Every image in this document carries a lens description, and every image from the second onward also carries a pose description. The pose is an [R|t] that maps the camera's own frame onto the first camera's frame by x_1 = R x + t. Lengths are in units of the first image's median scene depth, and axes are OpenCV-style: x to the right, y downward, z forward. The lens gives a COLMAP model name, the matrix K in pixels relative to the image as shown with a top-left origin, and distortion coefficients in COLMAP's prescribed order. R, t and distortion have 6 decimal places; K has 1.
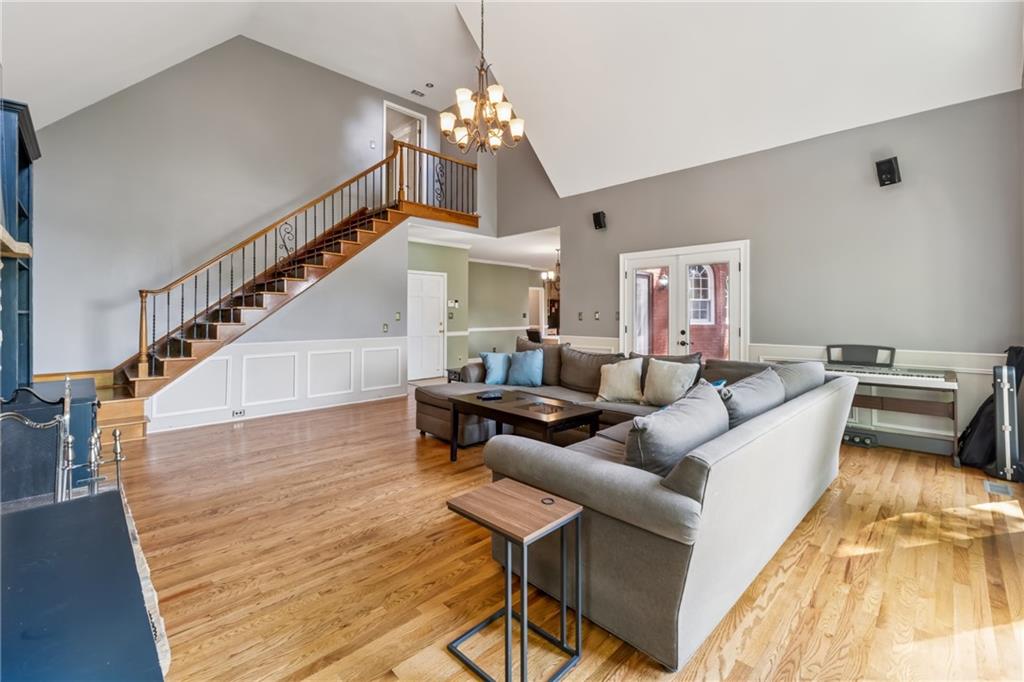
lens RADIAL K [[430.3, 0, 514.0], [0, 430.3, 326.4], [0, 0, 1]] dist [-0.008209, -0.000034]
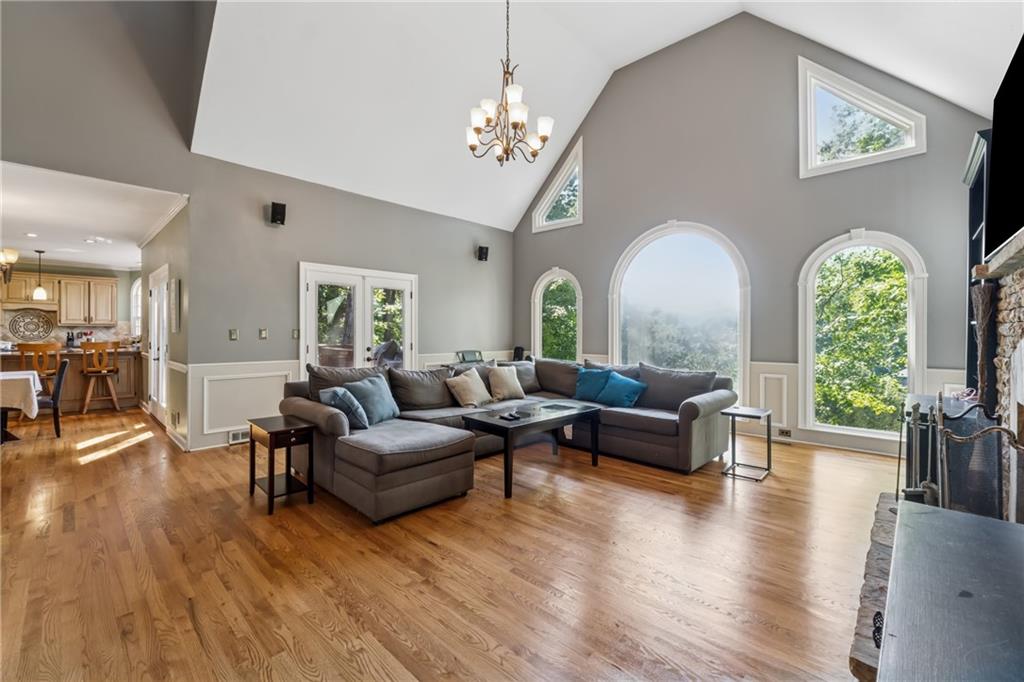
lens RADIAL K [[430.3, 0, 514.0], [0, 430.3, 326.4], [0, 0, 1]] dist [-0.008209, -0.000034]
pose [[-0.018162, 0.013825, 0.999739, -0.748195], [0.026941, 0.999548, -0.013333, -0.020181], [-0.999472, 0.026691, -0.018526, 0.721099]]
